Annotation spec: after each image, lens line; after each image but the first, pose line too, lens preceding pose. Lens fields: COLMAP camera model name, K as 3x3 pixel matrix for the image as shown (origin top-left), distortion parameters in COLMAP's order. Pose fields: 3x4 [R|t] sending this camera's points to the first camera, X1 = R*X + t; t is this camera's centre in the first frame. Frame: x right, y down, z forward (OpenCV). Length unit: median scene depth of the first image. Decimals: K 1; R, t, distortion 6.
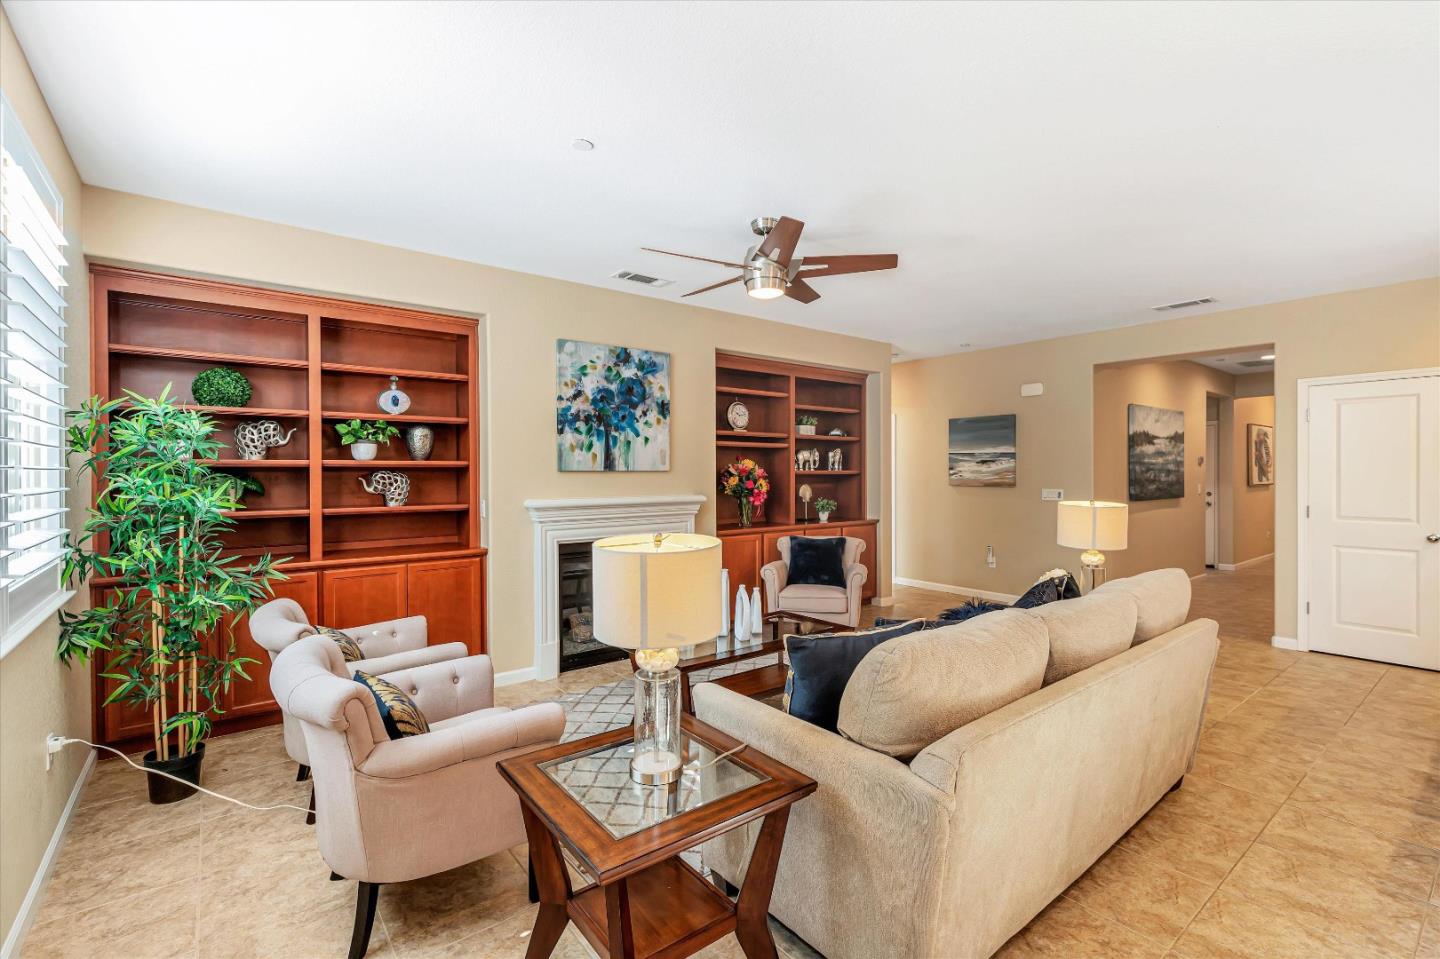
lens RADIAL K [[646.7, 0, 723.0], [0, 646.7, 476.1], [0, 0, 1]] dist [-0.001267, -0.000964]
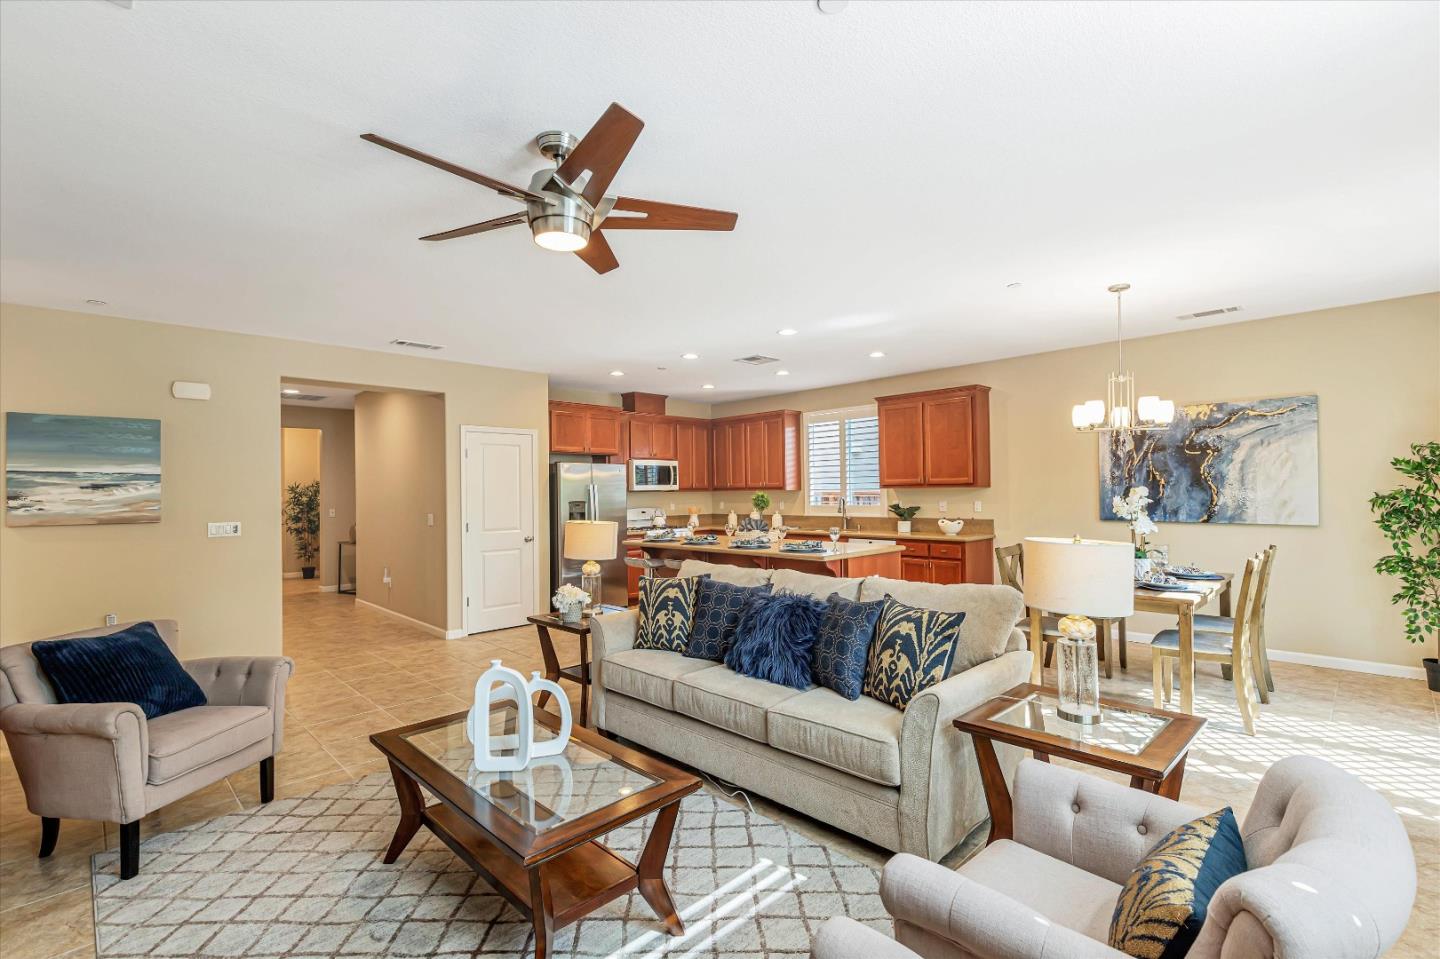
lens RADIAL K [[646.7, 0, 734.8], [0, 646.7, 485.0], [0, 0, 1]] dist [-0.001267, -0.000964]
pose [[-0.129913, 0.014806, 0.991415, -0.520477], [0.019821, 0.999727, -0.012332, -0.004719], [-0.991327, 0.018049, -0.130172, 0.729323]]
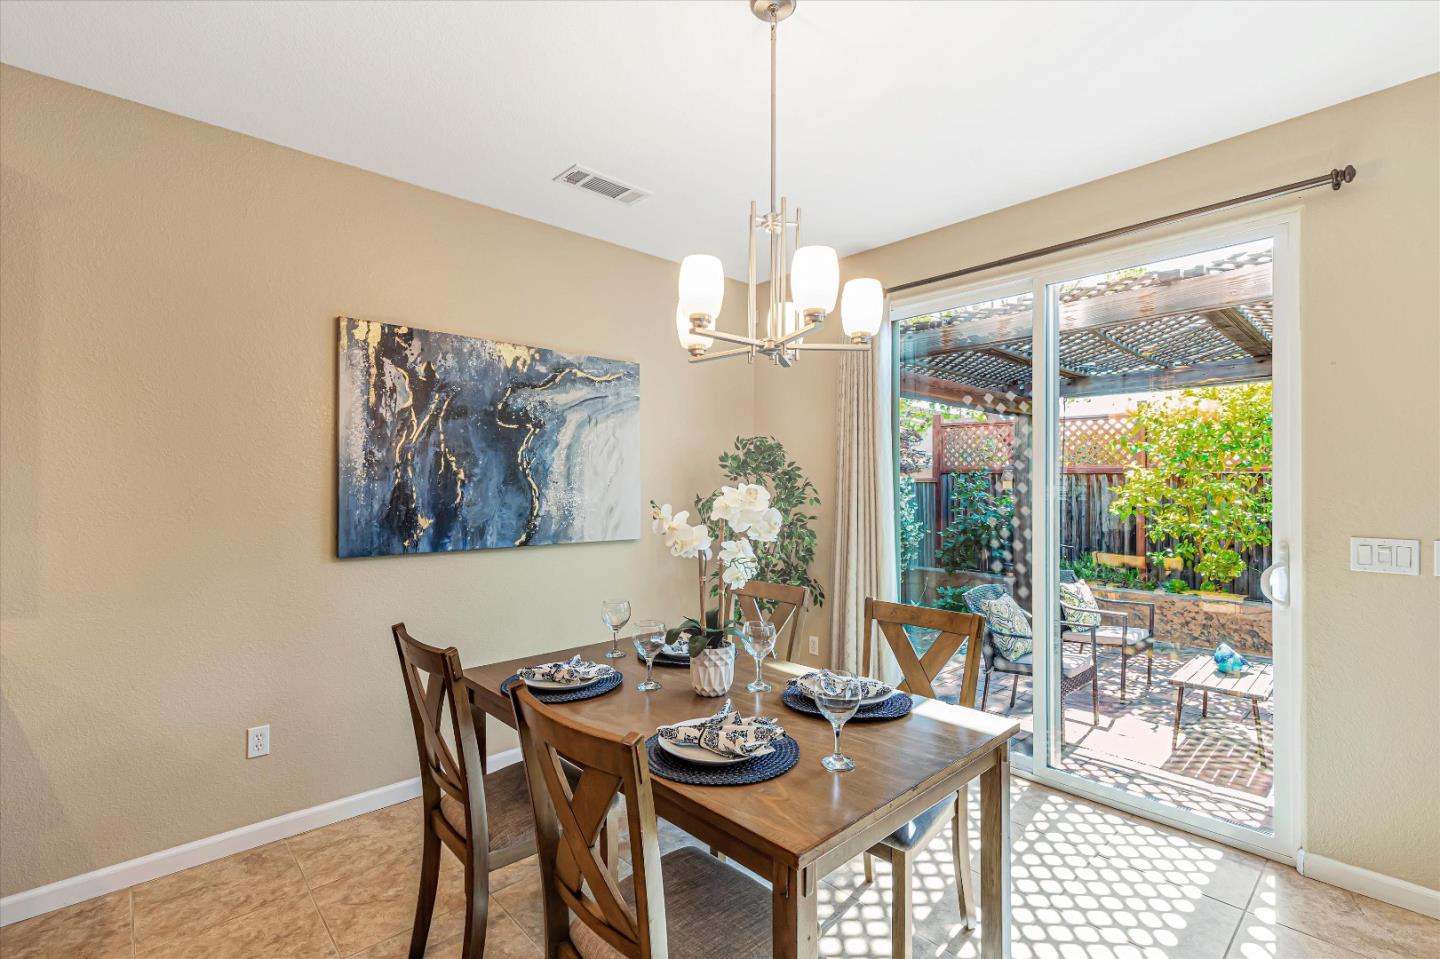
lens RADIAL K [[646.7, 0, 733.0], [0, 646.7, 484.9], [0, 0, 1]] dist [-0.001267, -0.000964]
pose [[-0.995863, 0.003787, -0.090791, 0.456603], [0.002895, 0.999946, 0.009957, -0.005844], [0.090823, 0.009653, -0.995820, 0.412953]]
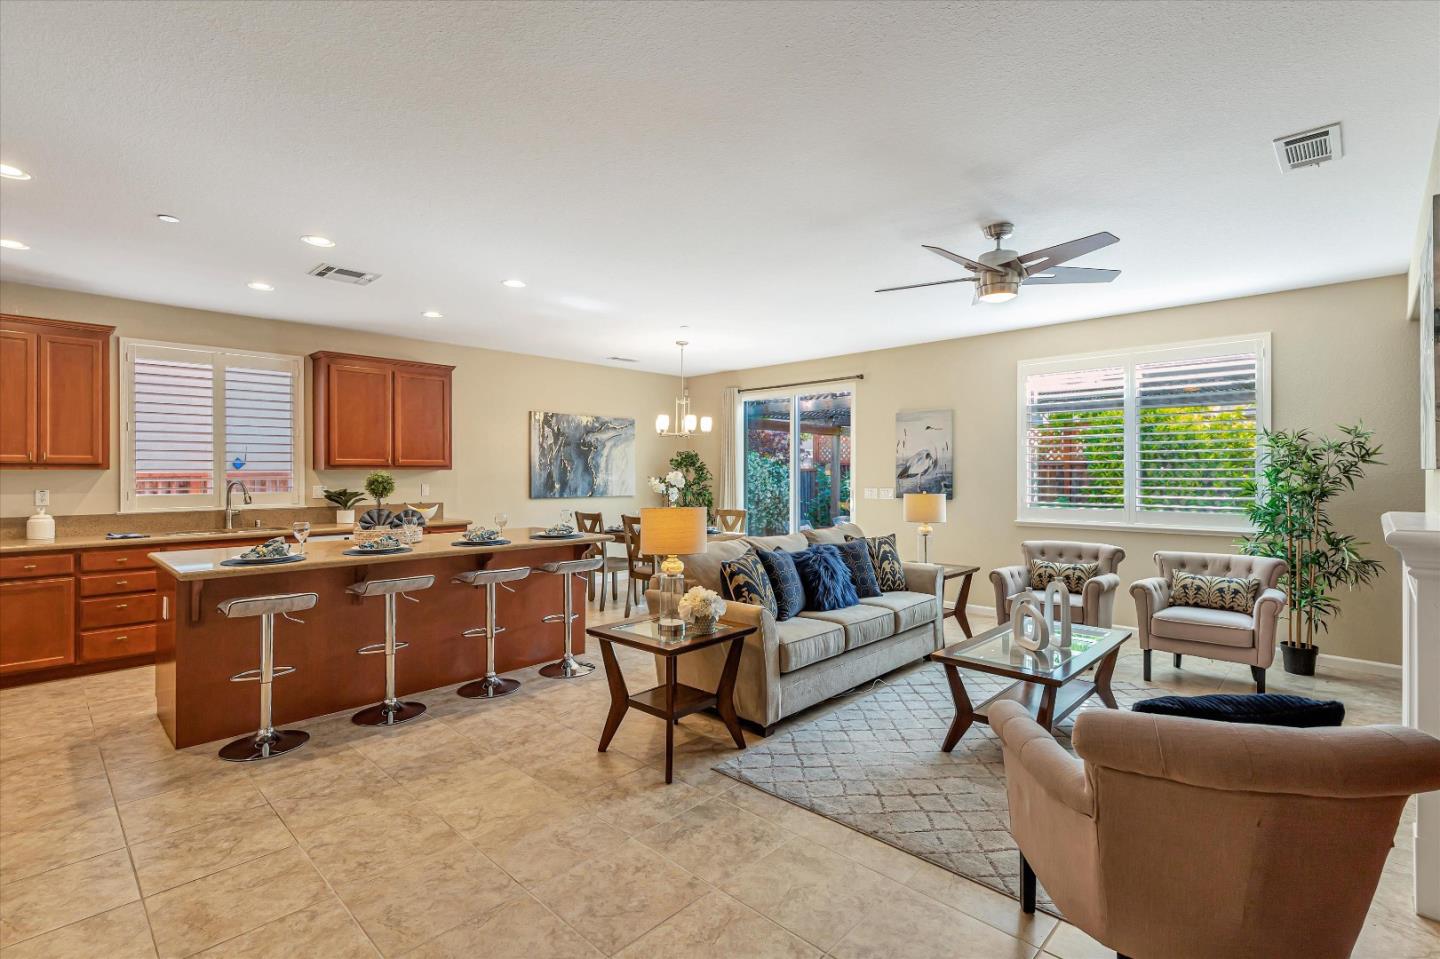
lens RADIAL K [[646.7, 0, 728.9], [0, 646.7, 475.7], [0, 0, 1]] dist [-0.001267, -0.000964]
pose [[-0.988499, 0.004971, -0.151145, 0.518104], [0.003283, 0.999929, 0.011417, -0.008578], [0.151191, 0.010790, -0.988446, 1.564395]]
